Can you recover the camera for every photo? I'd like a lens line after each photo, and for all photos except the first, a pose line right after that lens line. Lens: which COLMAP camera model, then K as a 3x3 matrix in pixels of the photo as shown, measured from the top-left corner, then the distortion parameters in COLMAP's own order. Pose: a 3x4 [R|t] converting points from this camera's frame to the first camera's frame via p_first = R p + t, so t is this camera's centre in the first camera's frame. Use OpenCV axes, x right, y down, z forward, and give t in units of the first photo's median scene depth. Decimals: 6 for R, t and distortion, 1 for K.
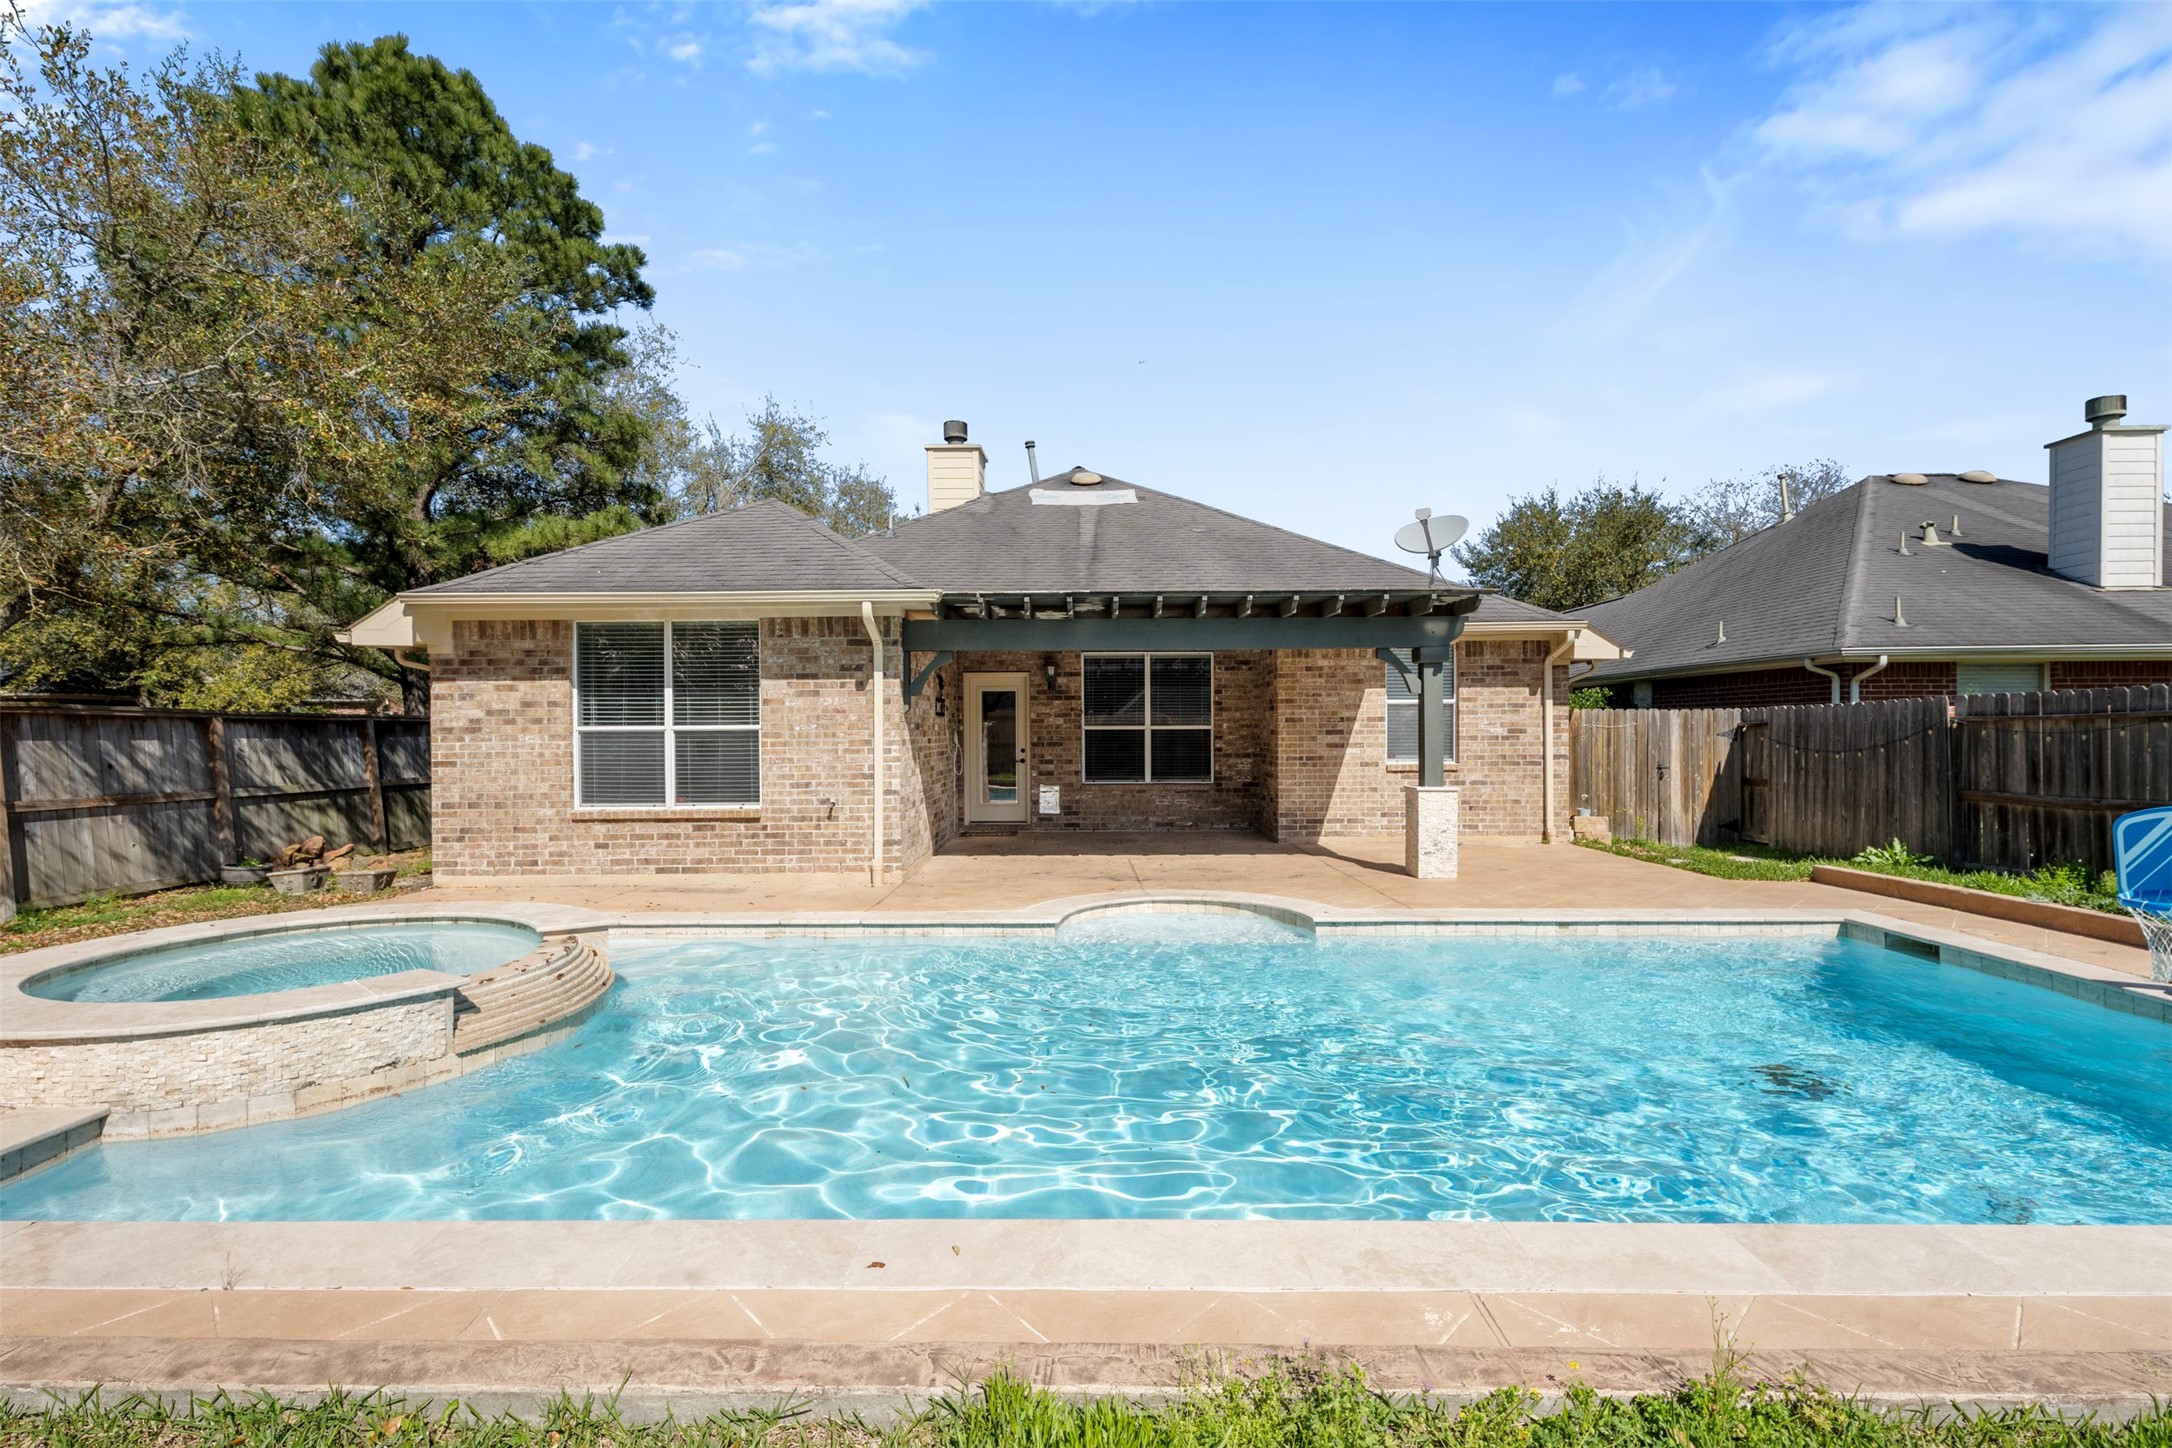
lens RADIAL K [[979.2, 0, 1087.8], [0, 979.2, 736.8], [0, 0, 1]] dist [0.010450, -0.001040]
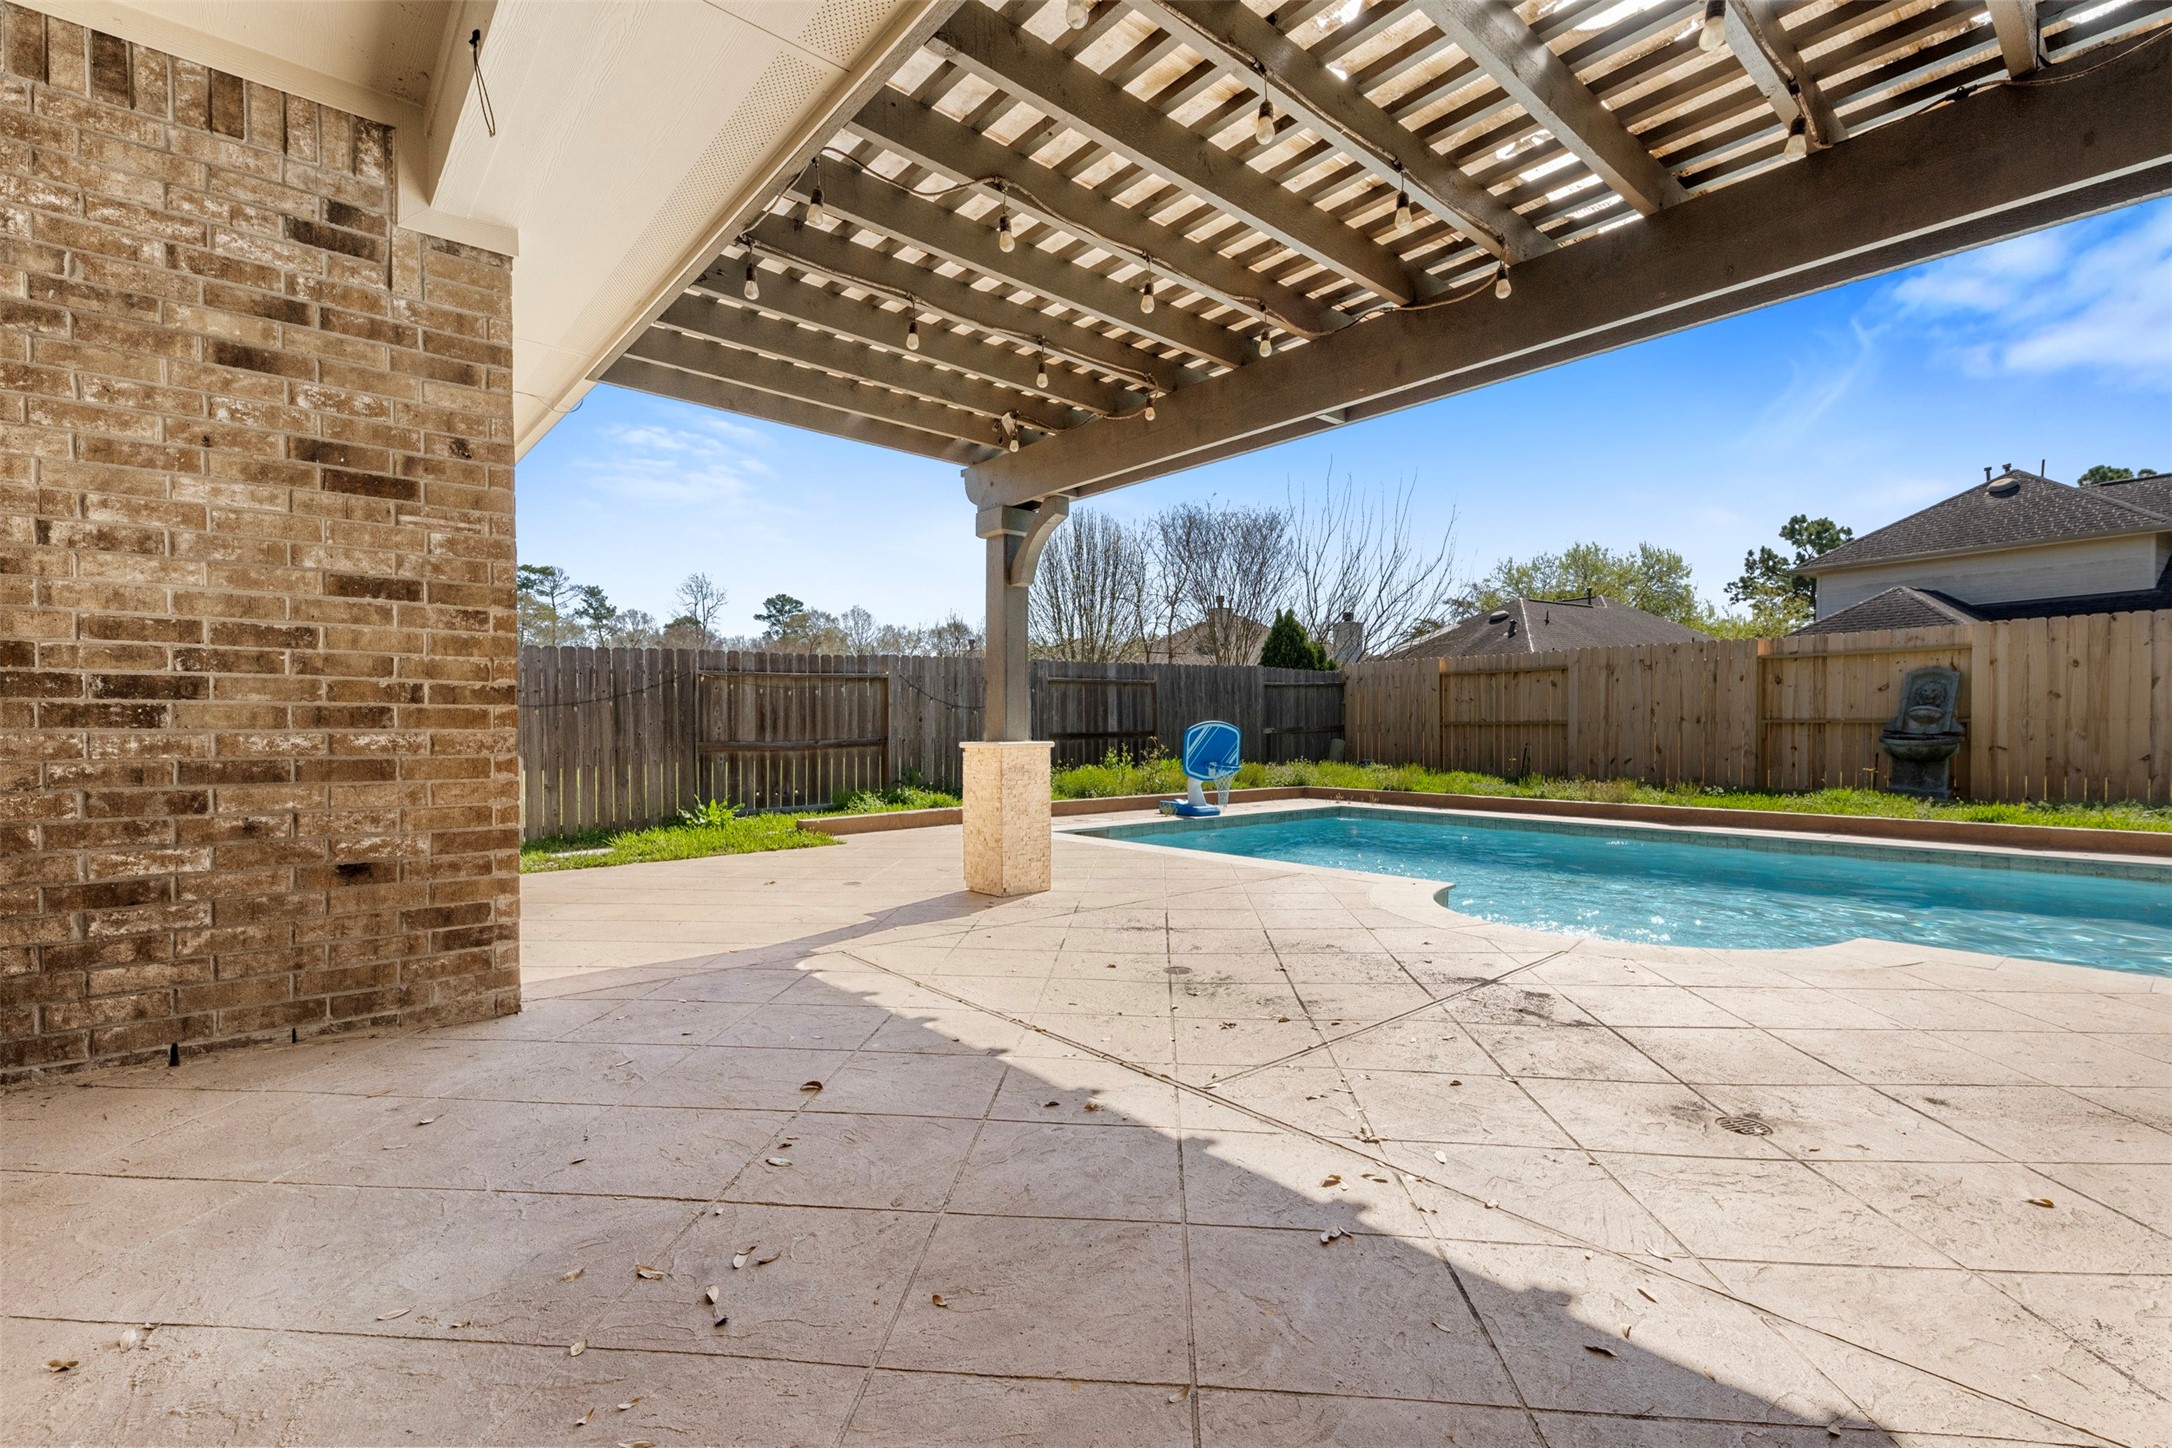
lens RADIAL K [[979.2, 0, 1080.1], [0, 979.2, 731.2], [0, 0, 1]] dist [0.010450, -0.001040]
pose [[-0.663453, 0.004650, 0.748203, -0.135251], [0.012308, 0.999913, 0.004699, 0.042543], [-0.748117, 0.012326, -0.663453, 1.390453]]
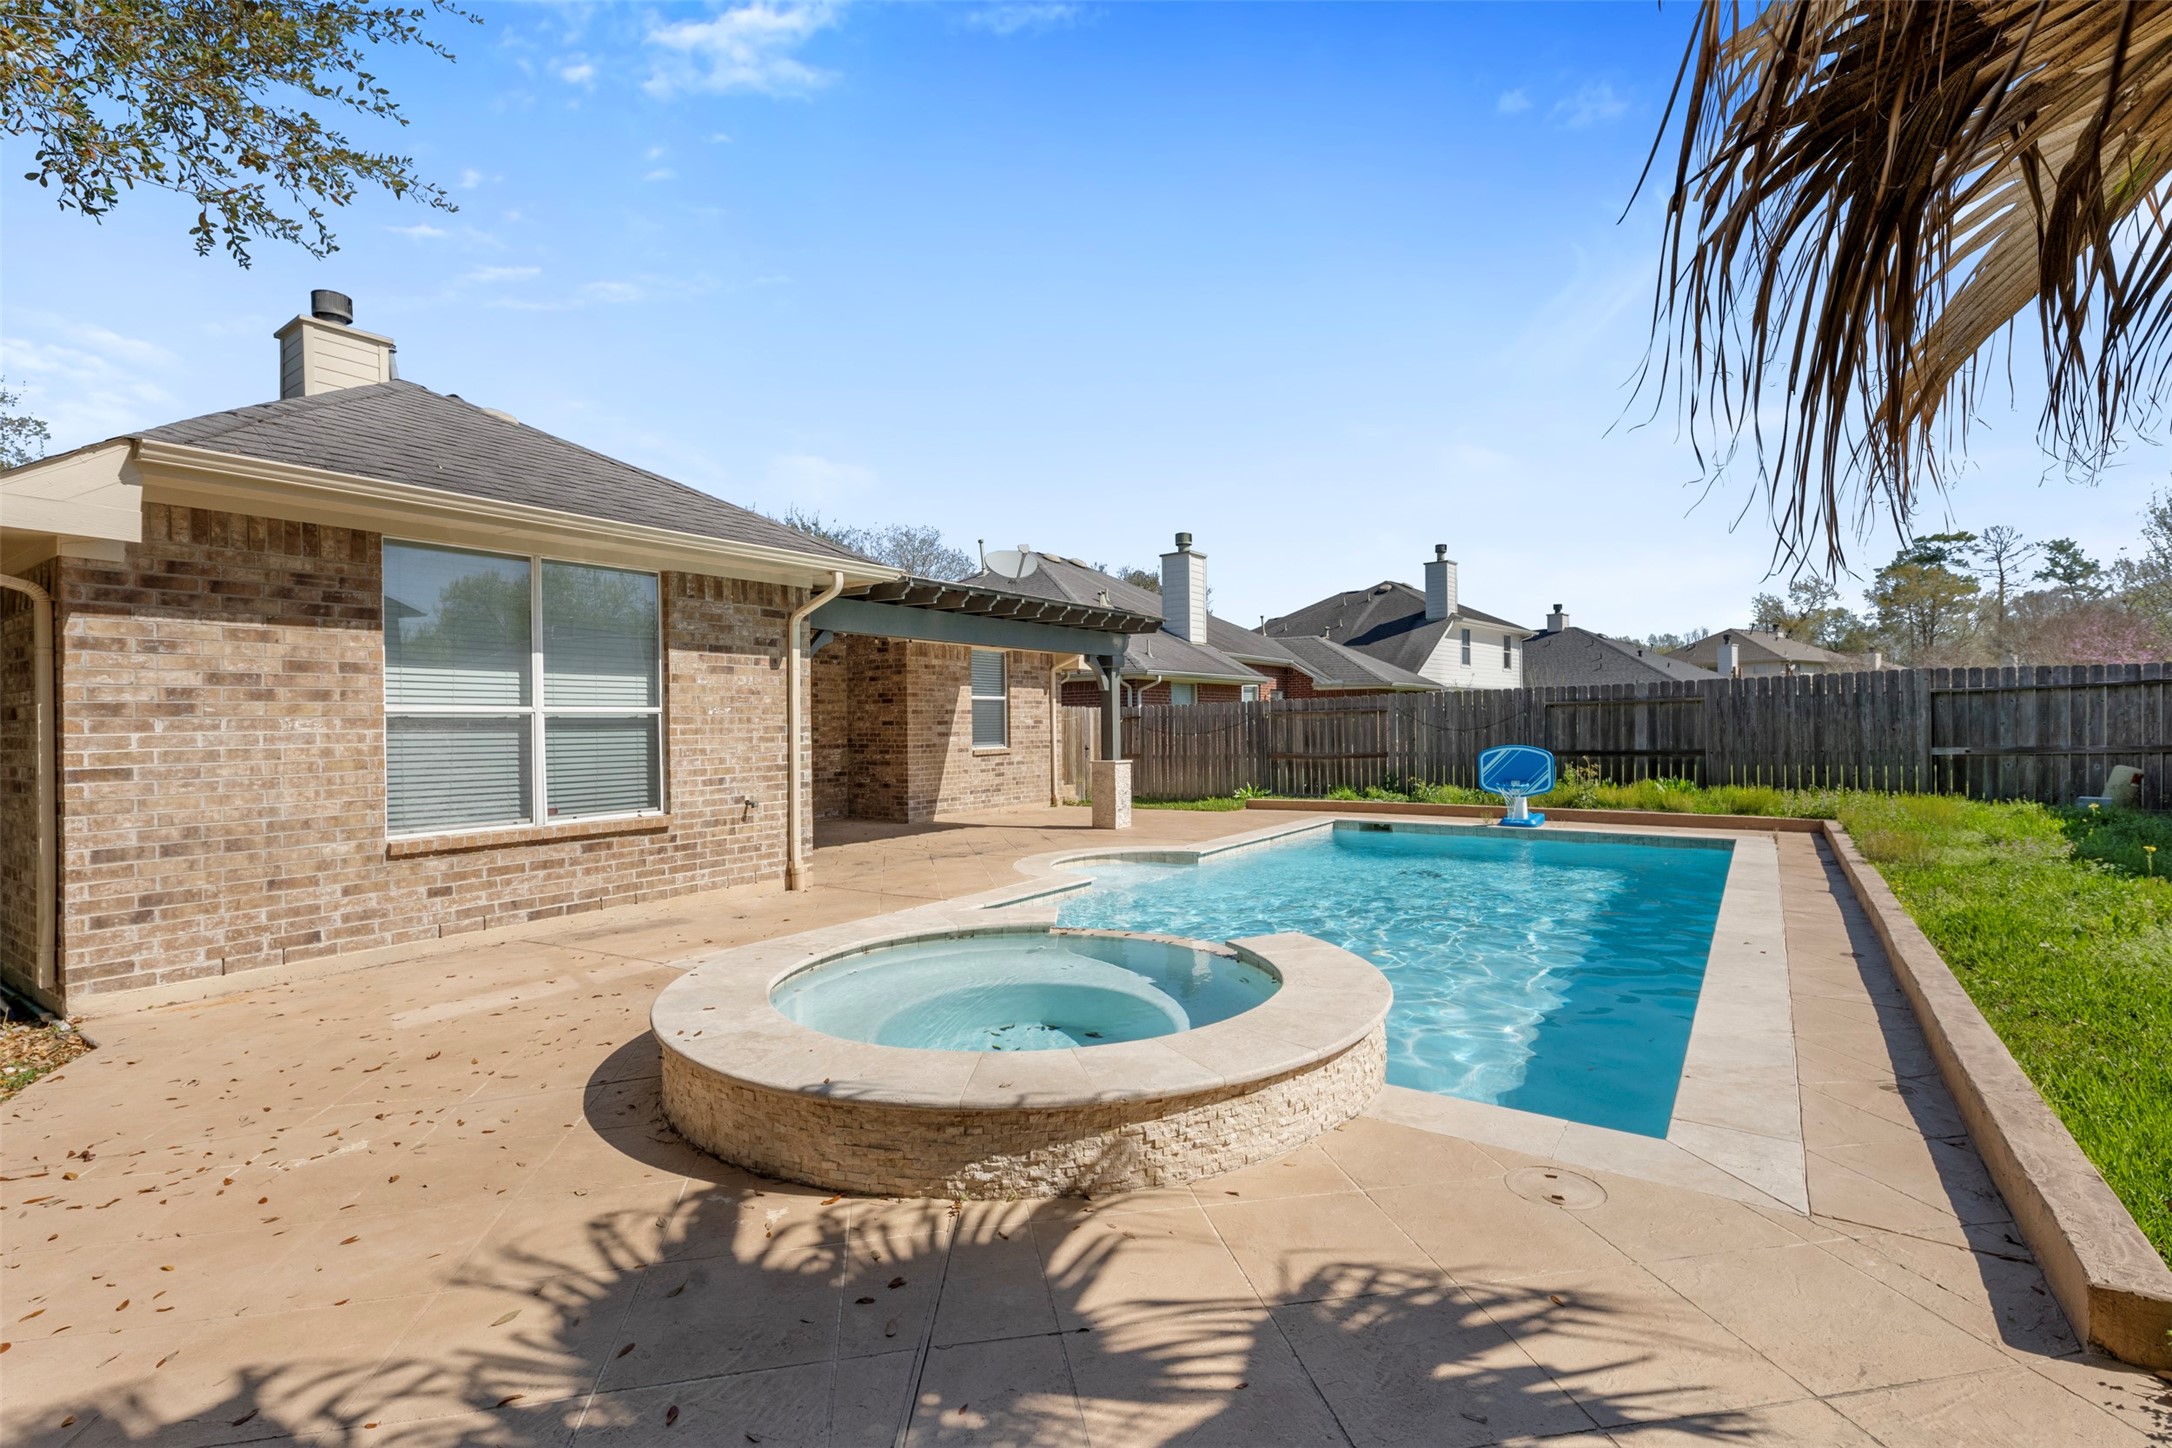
lens RADIAL K [[979.2, 0, 1075.1], [0, 979.2, 724.3], [0, 0, 1]] dist [0.010450, -0.001040]
pose [[0.561589, -0.000268, 0.827416, -0.795618], [0.015509, 0.999828, -0.010202, 0.014451], [-0.827271, 0.018562, 0.561497, 0.292149]]
